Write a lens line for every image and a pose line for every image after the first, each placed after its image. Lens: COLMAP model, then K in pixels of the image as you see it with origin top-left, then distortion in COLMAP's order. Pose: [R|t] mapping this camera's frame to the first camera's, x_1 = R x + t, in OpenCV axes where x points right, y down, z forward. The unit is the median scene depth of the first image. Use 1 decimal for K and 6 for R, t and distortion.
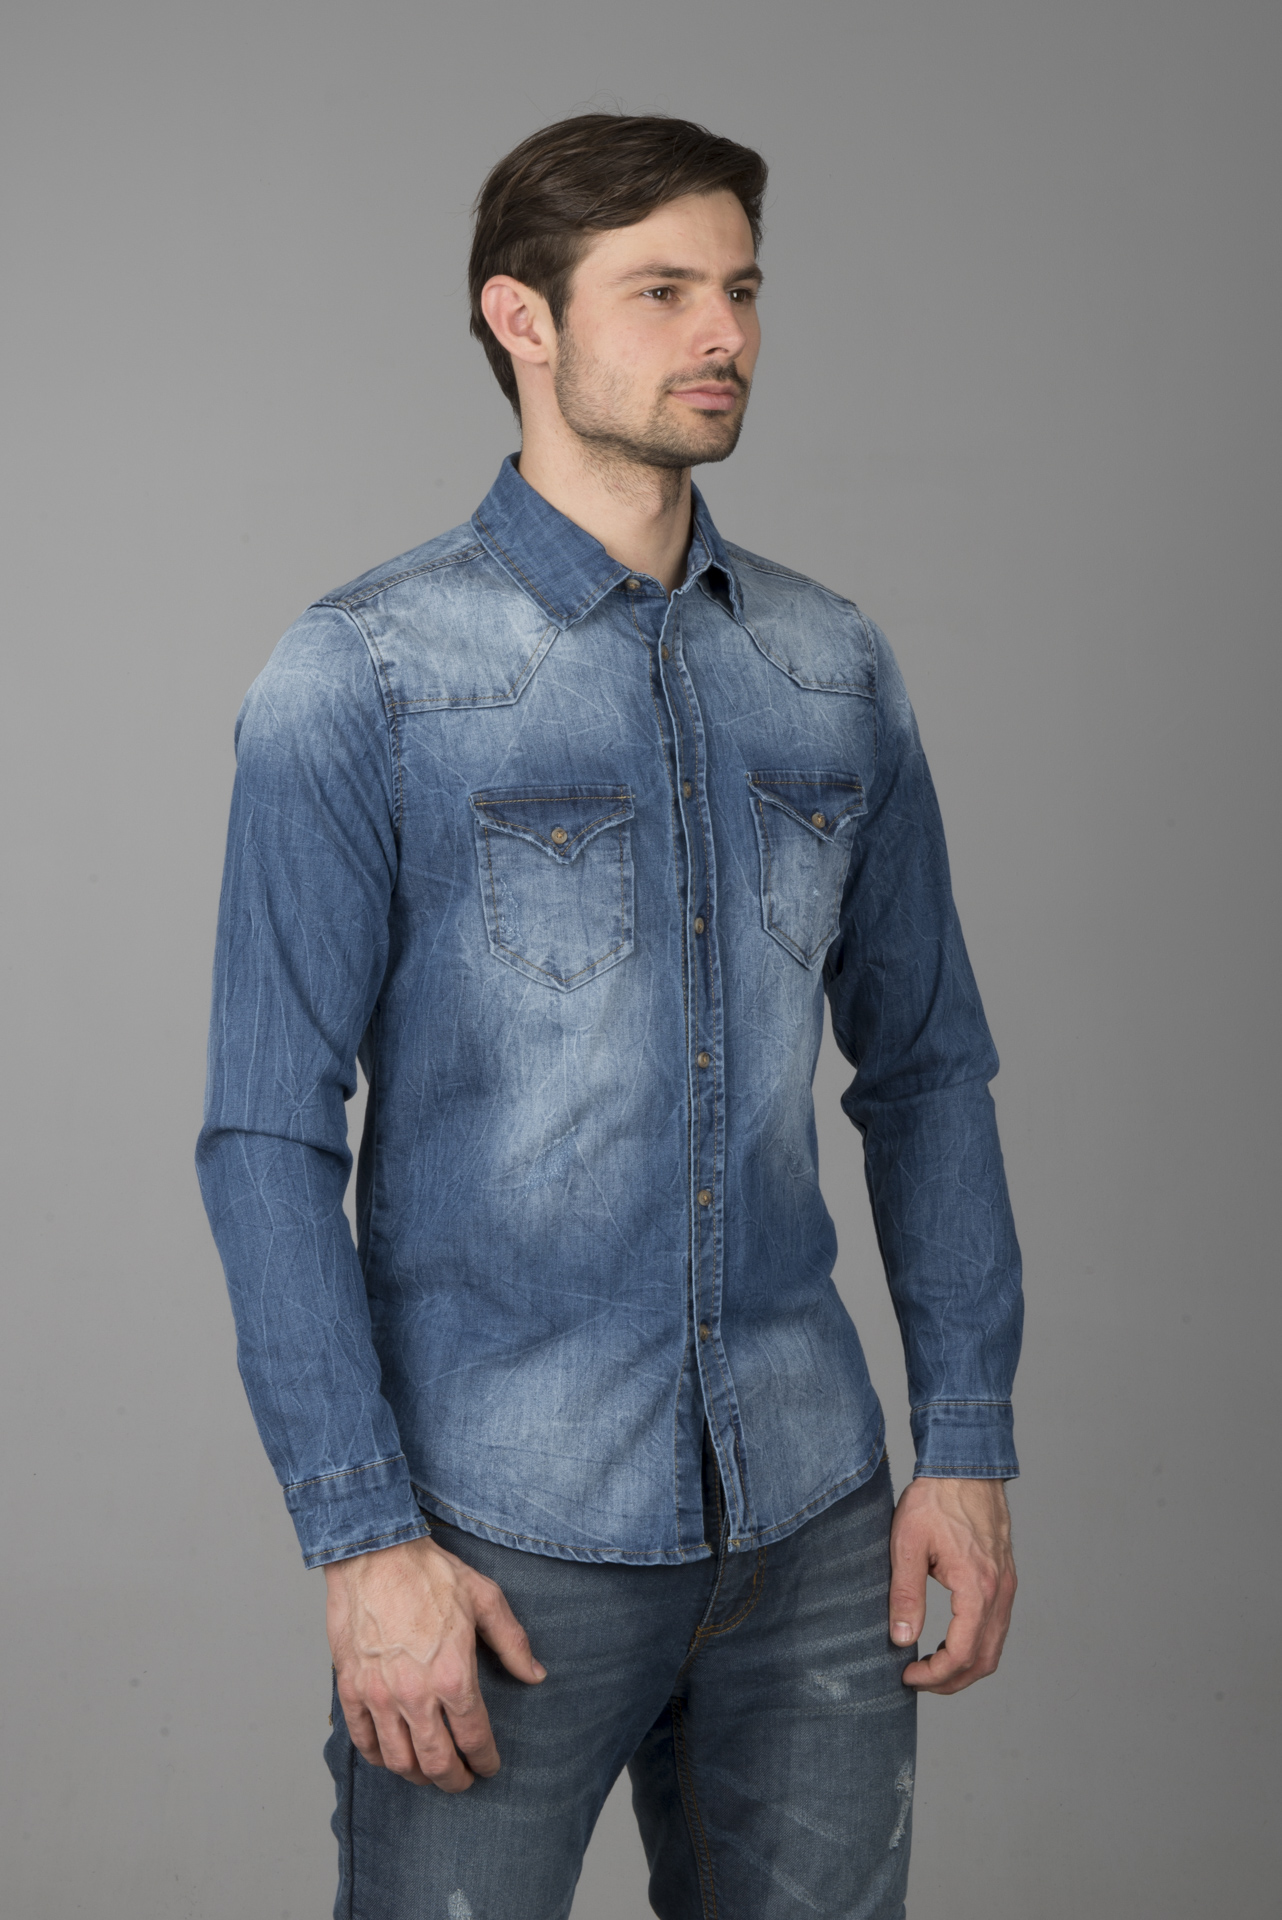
lens RADIAL K [[3164.6, 0, 641.0], [0, 3164.6, 960.0], [0, 0, 1]] dist [-0.181739, 0.020552]
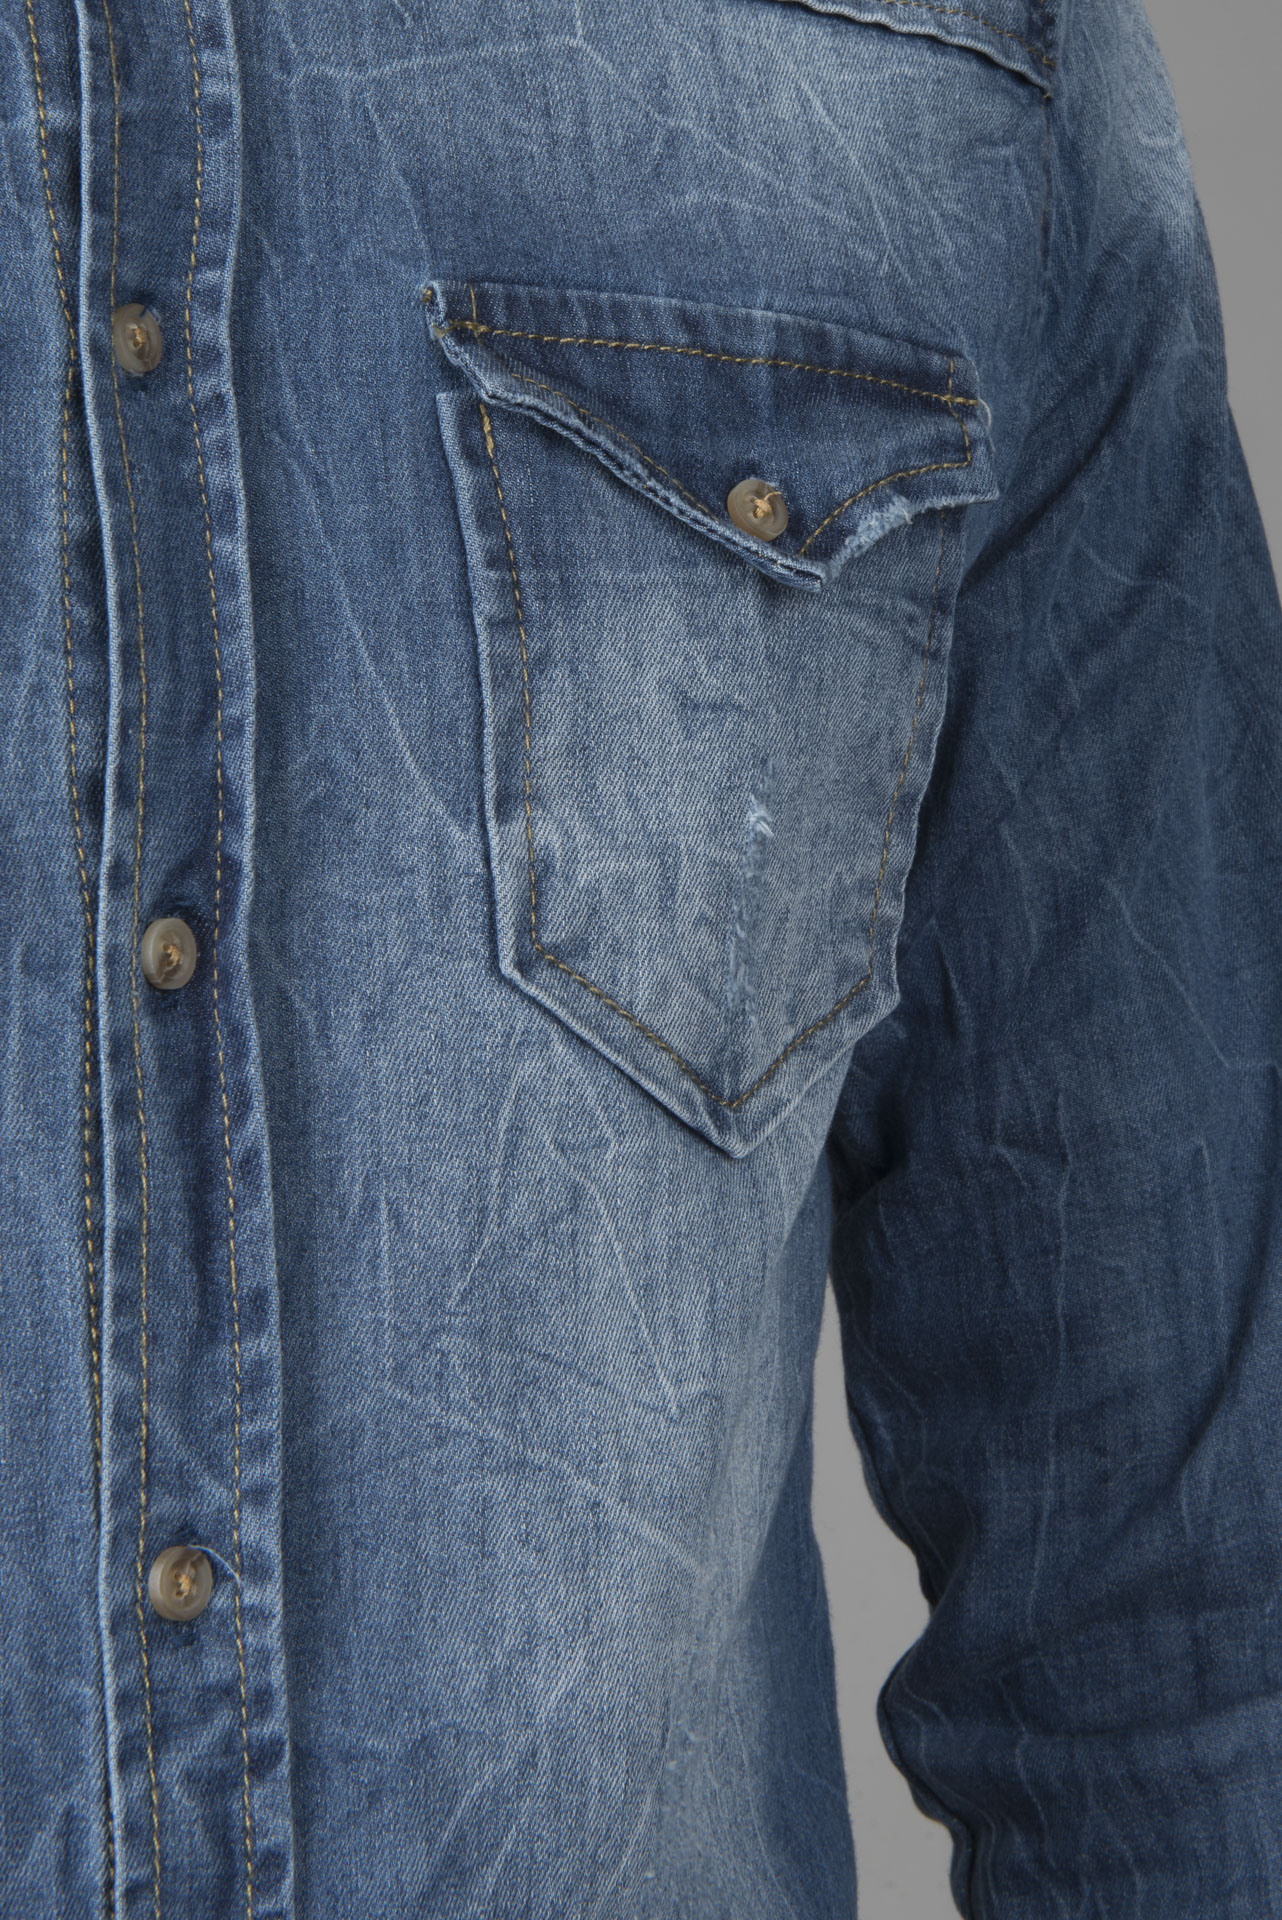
lens RADIAL K [[3157.5, 0, 637.7], [0, 3157.5, 941.4], [0, 0, 1]] dist [0.258967, -0.059924]
pose [[0.995878, 0.003142, -0.090651, 0.069605], [-0.008473, 0.998253, -0.058480, 0.000819], [0.090309, 0.059007, 0.994164, 0.782208]]
